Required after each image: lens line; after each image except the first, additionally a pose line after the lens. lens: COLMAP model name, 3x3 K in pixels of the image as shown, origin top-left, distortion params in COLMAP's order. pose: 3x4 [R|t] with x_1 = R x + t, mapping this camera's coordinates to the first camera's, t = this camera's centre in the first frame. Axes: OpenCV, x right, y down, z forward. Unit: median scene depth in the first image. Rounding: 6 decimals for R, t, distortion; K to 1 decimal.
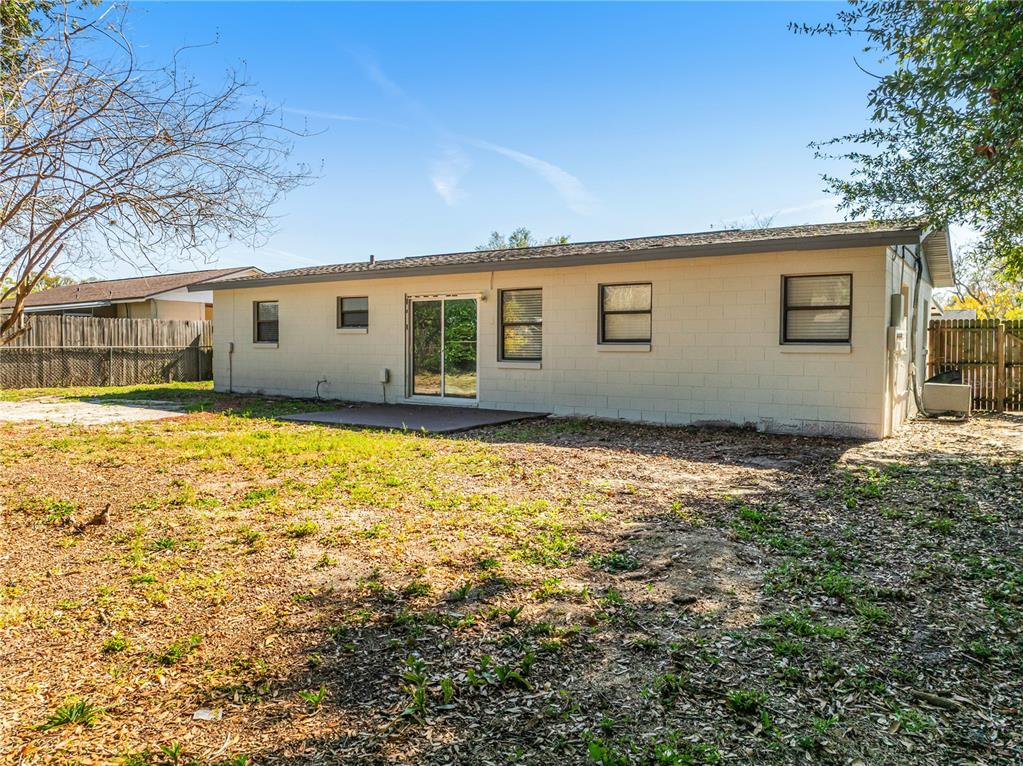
lens RADIAL K [[729.5, 0, 511.5], [0, 729.5, 383.0], [0, 0, 1]] dist [-0.036553, 0.002365]
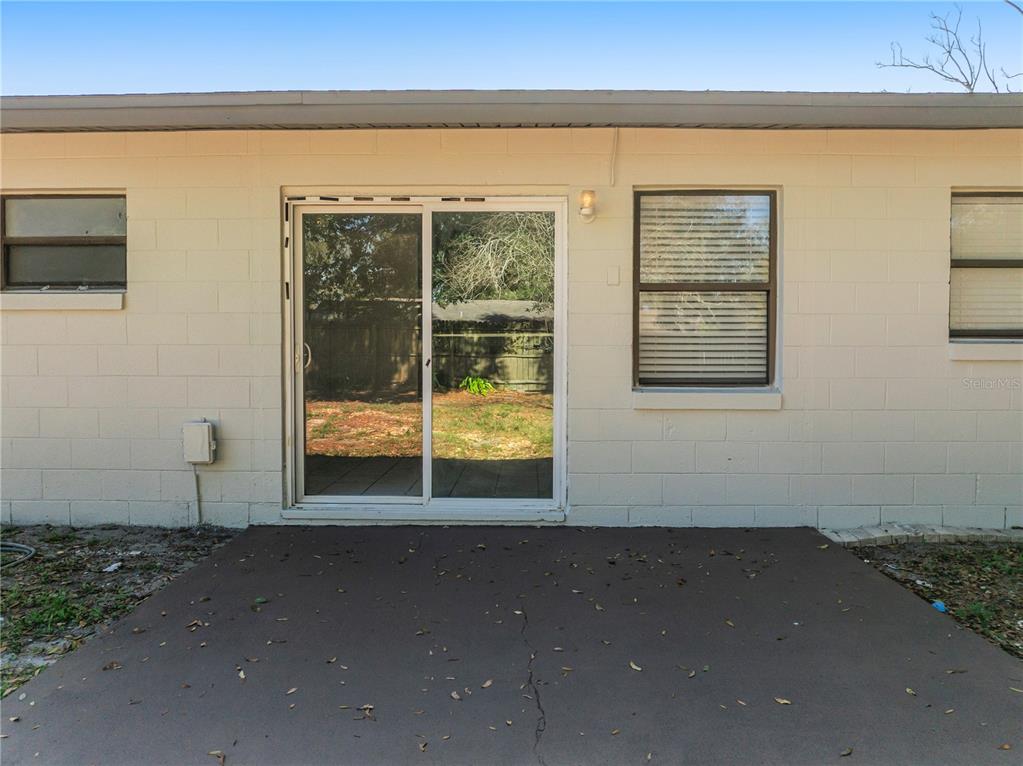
lens RADIAL K [[729.5, 0, 511.5], [0, 729.5, 383.0], [0, 0, 1]] dist [-0.036553, 0.002365]
pose [[0.835965, -0.032142, 0.547841, -0.245298], [0.032362, 0.999433, 0.009256, -0.036260], [-0.547828, 0.009991, 0.836532, 0.687709]]
